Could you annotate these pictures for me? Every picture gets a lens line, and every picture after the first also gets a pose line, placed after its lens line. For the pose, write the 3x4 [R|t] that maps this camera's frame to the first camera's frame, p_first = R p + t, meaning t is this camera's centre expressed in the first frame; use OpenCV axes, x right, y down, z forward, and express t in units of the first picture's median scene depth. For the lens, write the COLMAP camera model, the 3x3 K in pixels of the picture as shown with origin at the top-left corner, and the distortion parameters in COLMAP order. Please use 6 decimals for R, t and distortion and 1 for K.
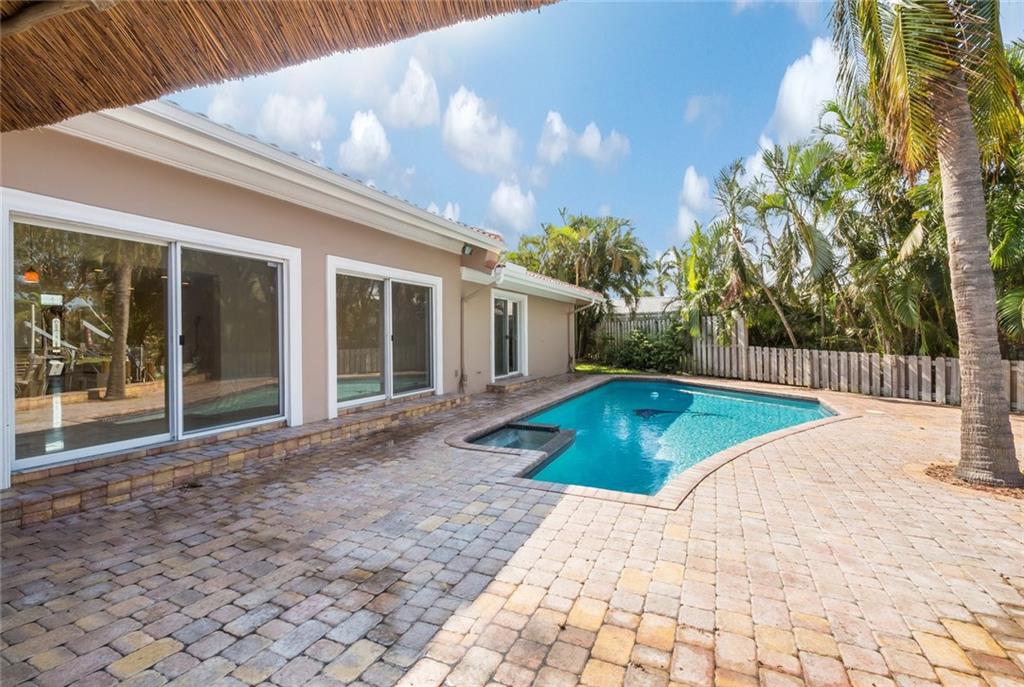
lens RADIAL K [[443.6, 0, 512.0], [0, 443.6, 343.5], [0, 0, 1]] dist [0.021150, -0.013014]
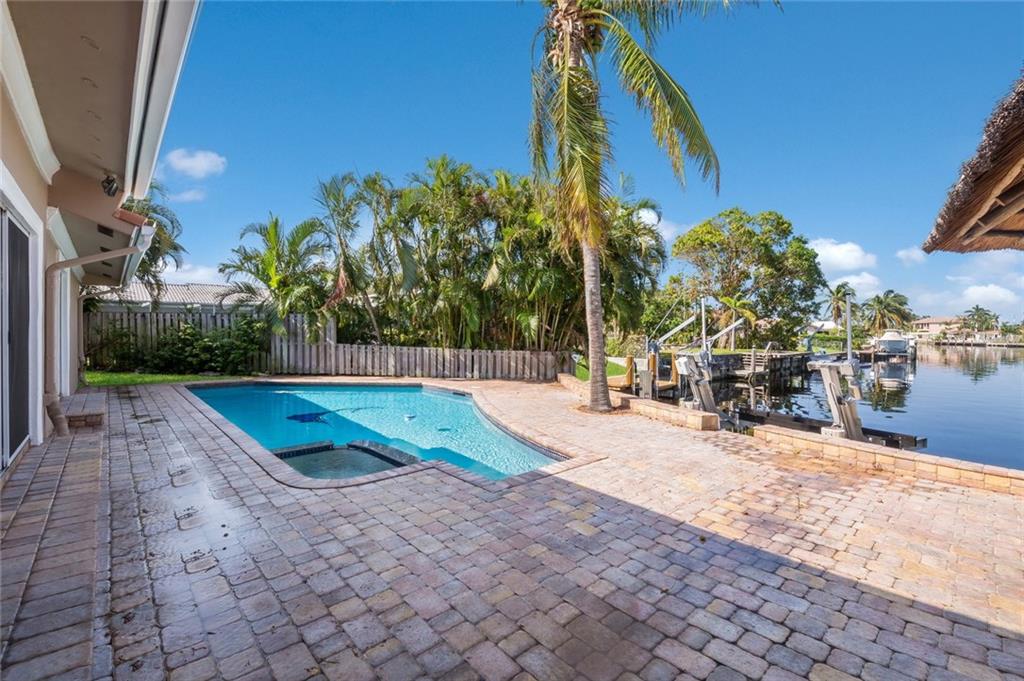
lens RADIAL K [[438.2, 0, 511.3], [0, 438.2, 337.0], [0, 0, 1]] dist [0.010633, -0.010918]
pose [[0.385392, 0.002196, 0.922750, -0.827832], [0.002244, 0.999992, -0.003317, -0.016223], [-0.922750, 0.003349, 0.385384, 0.549191]]
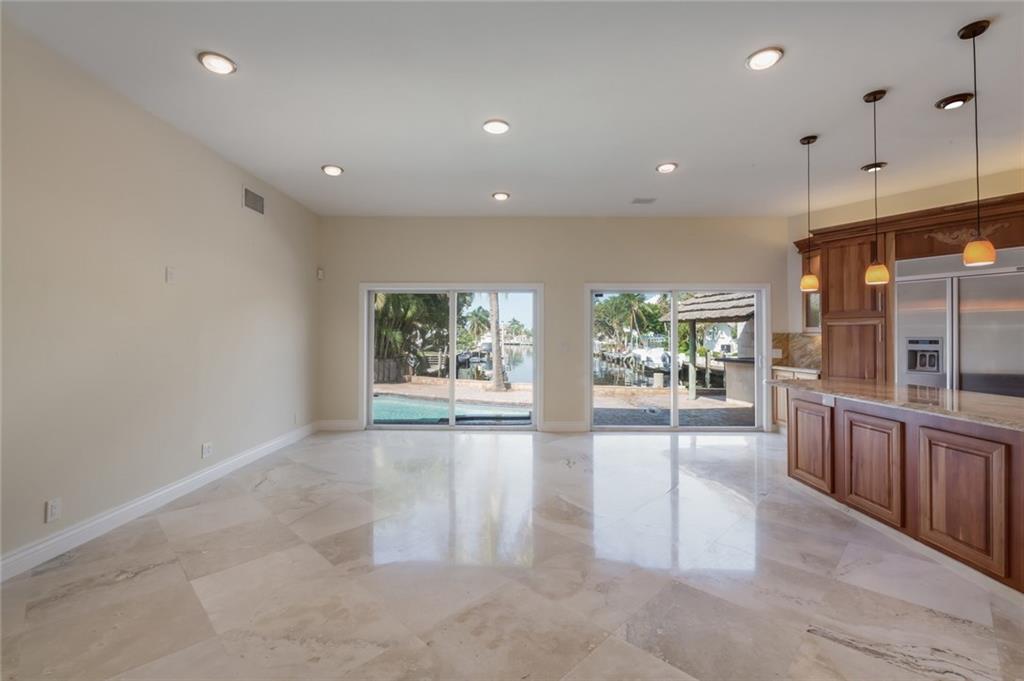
lens RADIAL K [[438.2, 0, 511.3], [0, 438.2, 337.0], [0, 0, 1]] dist [0.010633, -0.010918]
pose [[-0.417013, 0.010769, 0.908837, -1.838842], [0.016631, 0.999853, -0.004216, -0.083065], [-0.908749, 0.013356, -0.417130, 2.095385]]
